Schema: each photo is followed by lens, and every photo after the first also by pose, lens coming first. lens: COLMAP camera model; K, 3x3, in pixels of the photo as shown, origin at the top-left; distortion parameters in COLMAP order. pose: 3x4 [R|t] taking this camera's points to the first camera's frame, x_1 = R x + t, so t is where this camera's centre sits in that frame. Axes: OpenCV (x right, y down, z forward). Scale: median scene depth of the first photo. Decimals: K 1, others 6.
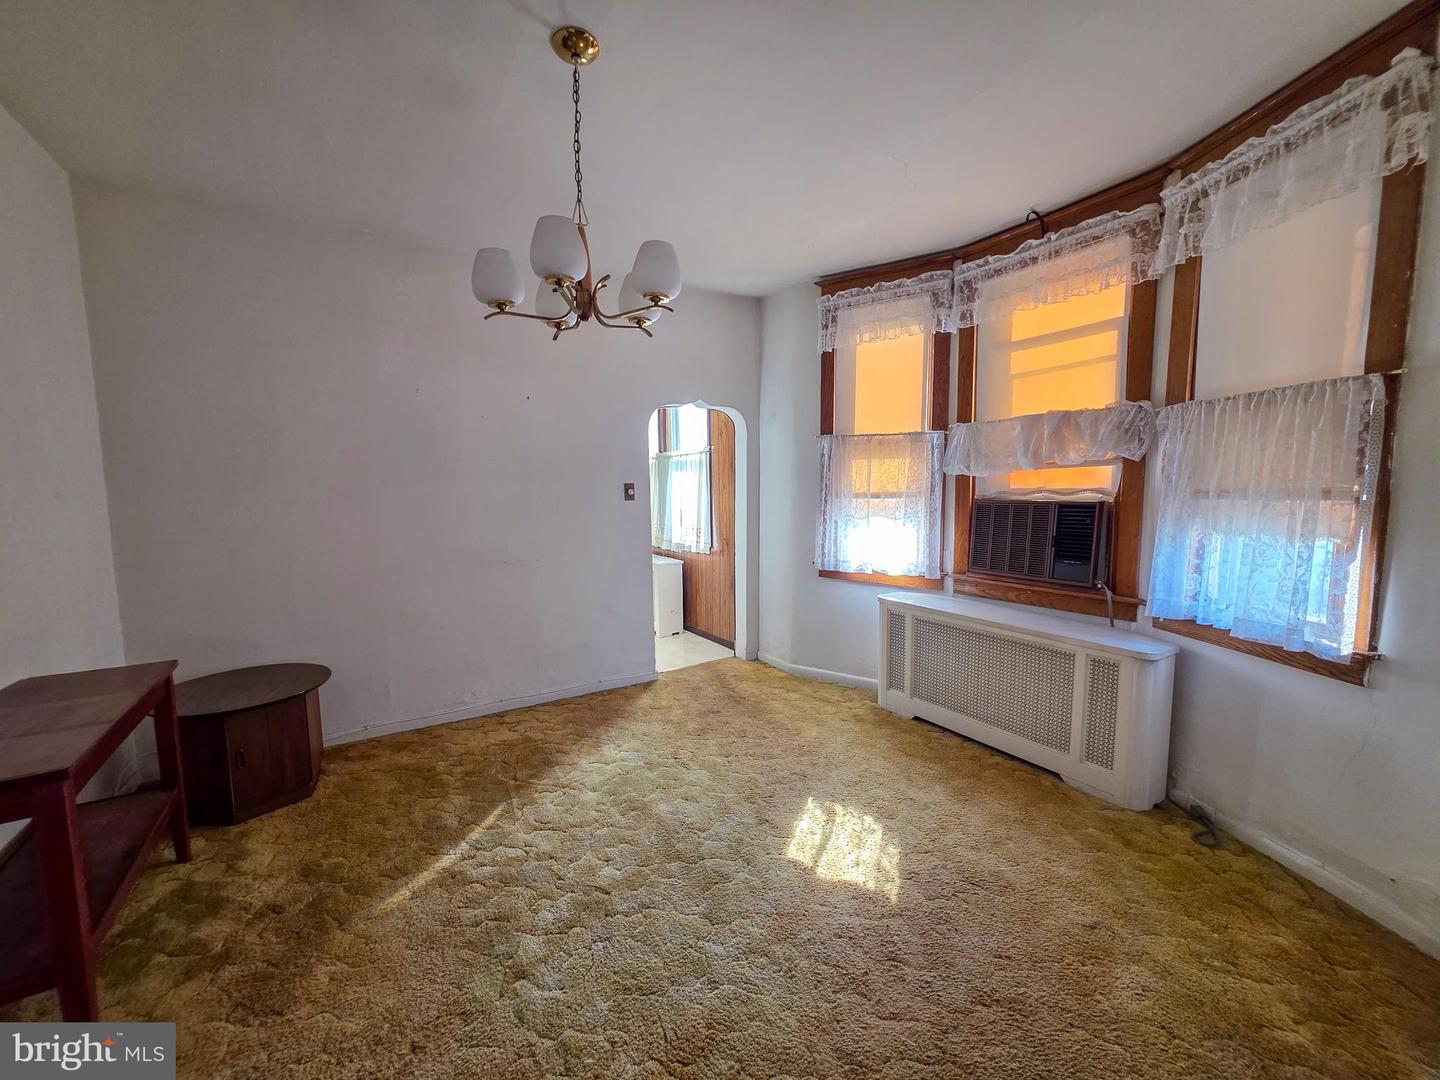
lens RADIAL K [[575.9, 0, 720.7], [0, 575.9, 543.8], [0, 0, 1]] dist [-0.000425, -0.000026]
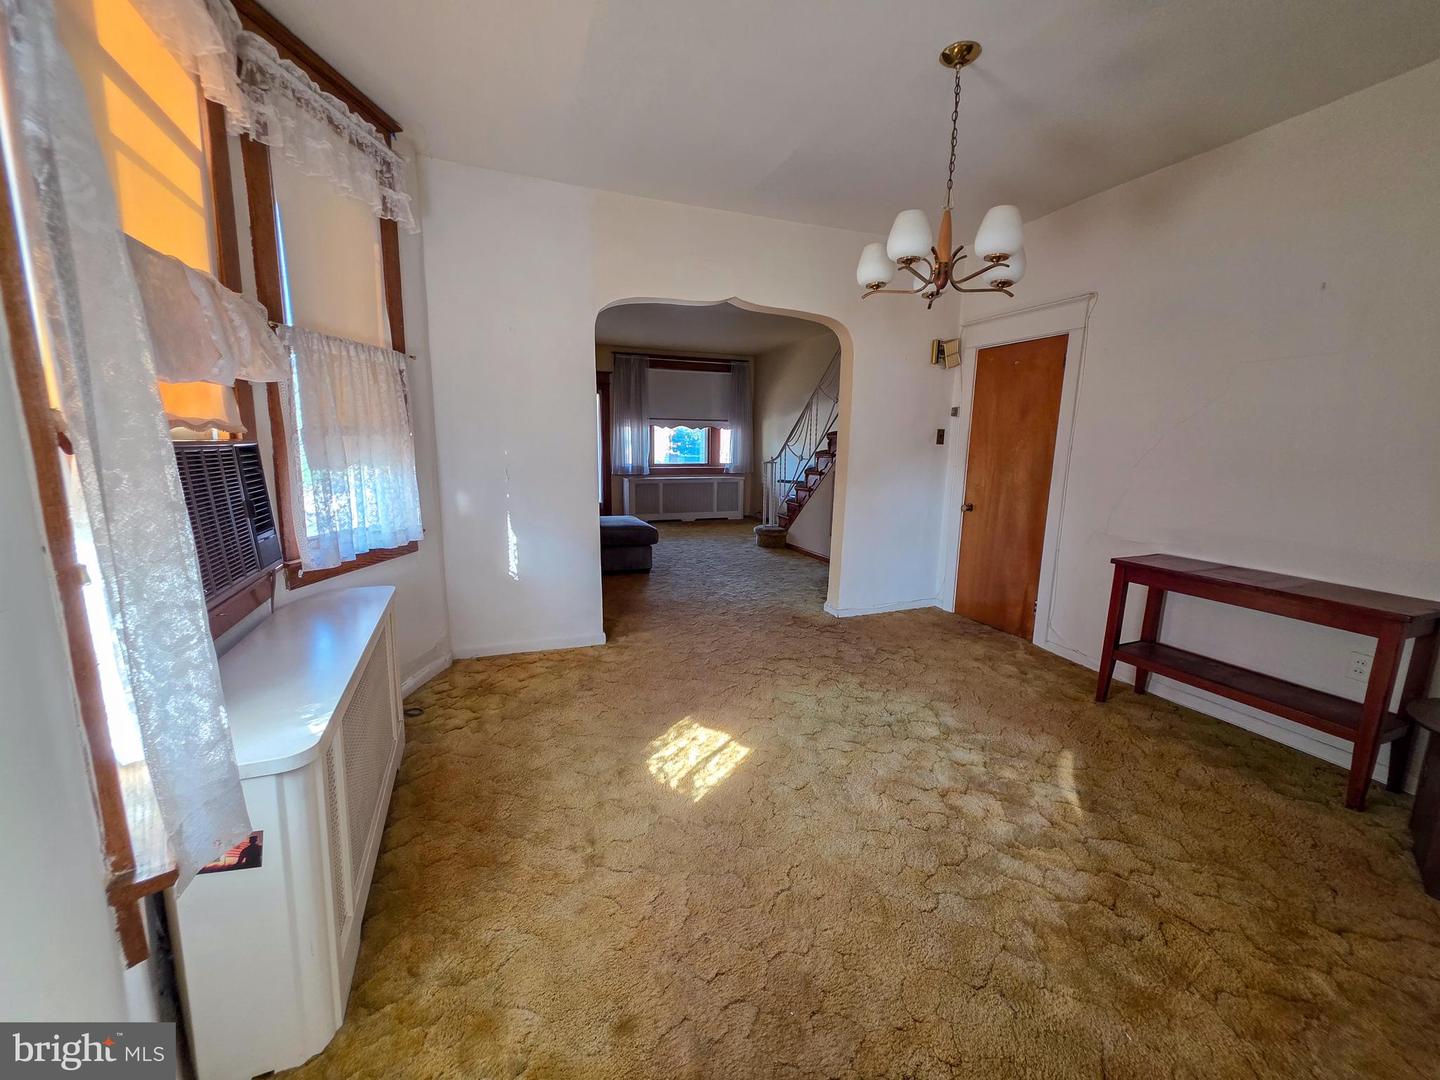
lens RADIAL K [[575.9, 0, 718.0], [0, 575.9, 535.5], [0, 0, 1]] dist [-0.000425, -0.000026]
pose [[-0.984775, -0.038671, 0.169476, -0.002793], [0.007050, 0.965255, 0.261216, -0.170300], [-0.173689, 0.258434, -0.950286, 1.913203]]
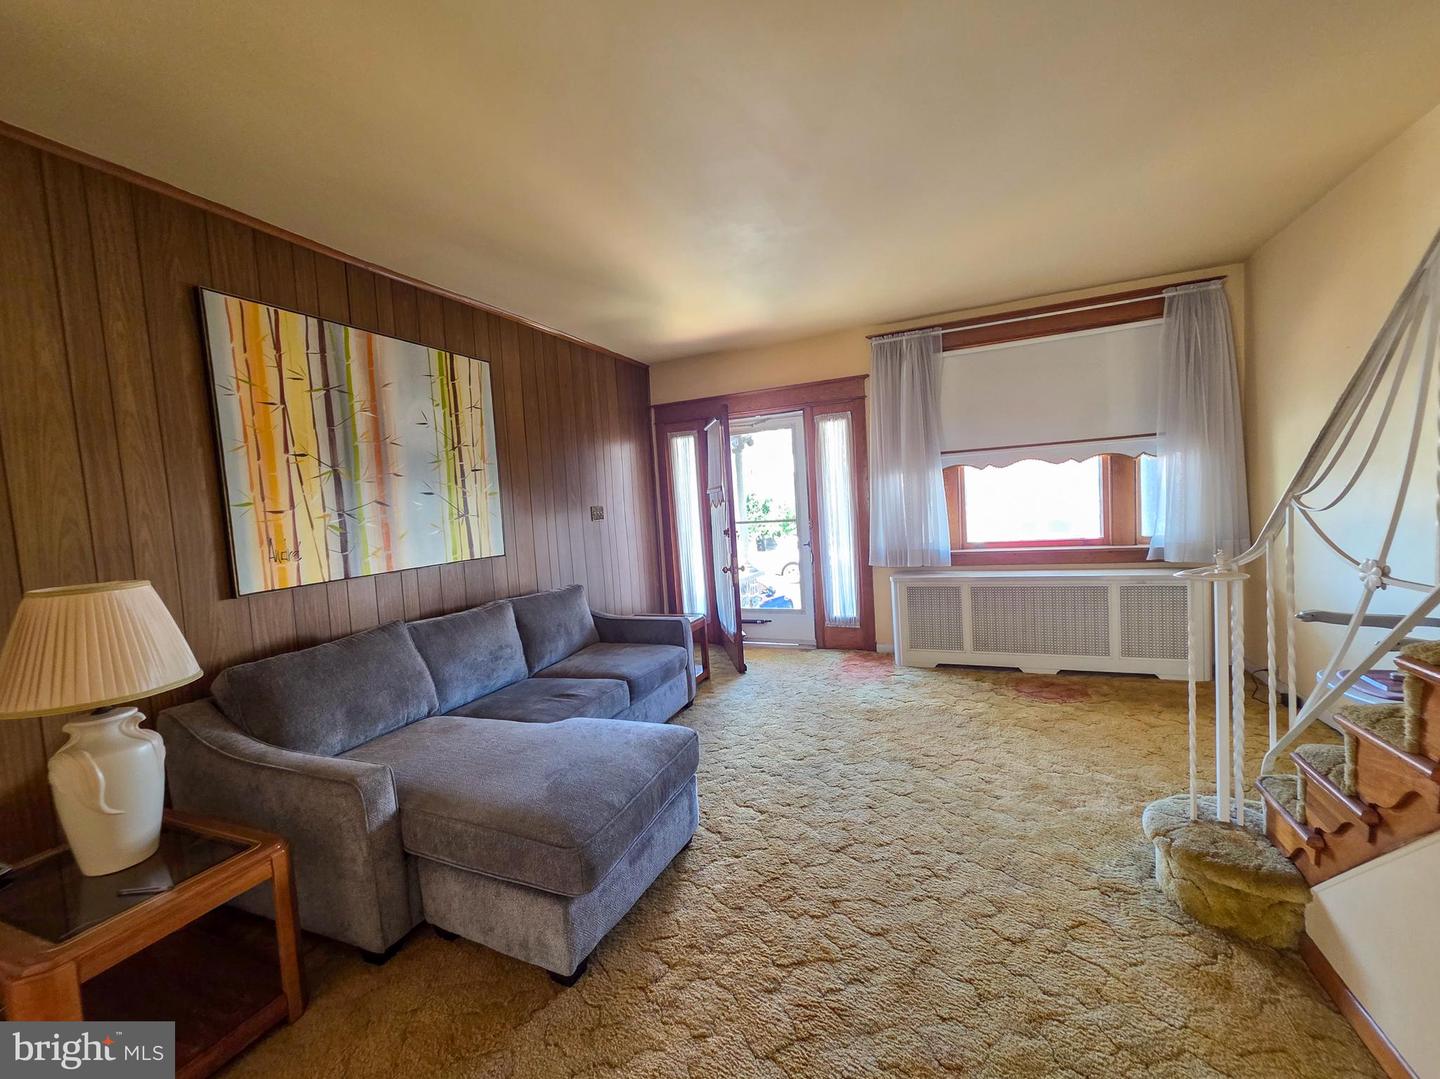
lens RADIAL K [[575.9, 0, 722.8], [0, 575.9, 544.7], [0, 0, 1]] dist [-0.000425, -0.000026]
pose [[-0.574970, -0.013069, 0.818070, -0.001130], [0.146307, 0.982114, 0.118520, -0.112663], [-0.804987, 0.187835, -0.562774, 1.349167]]
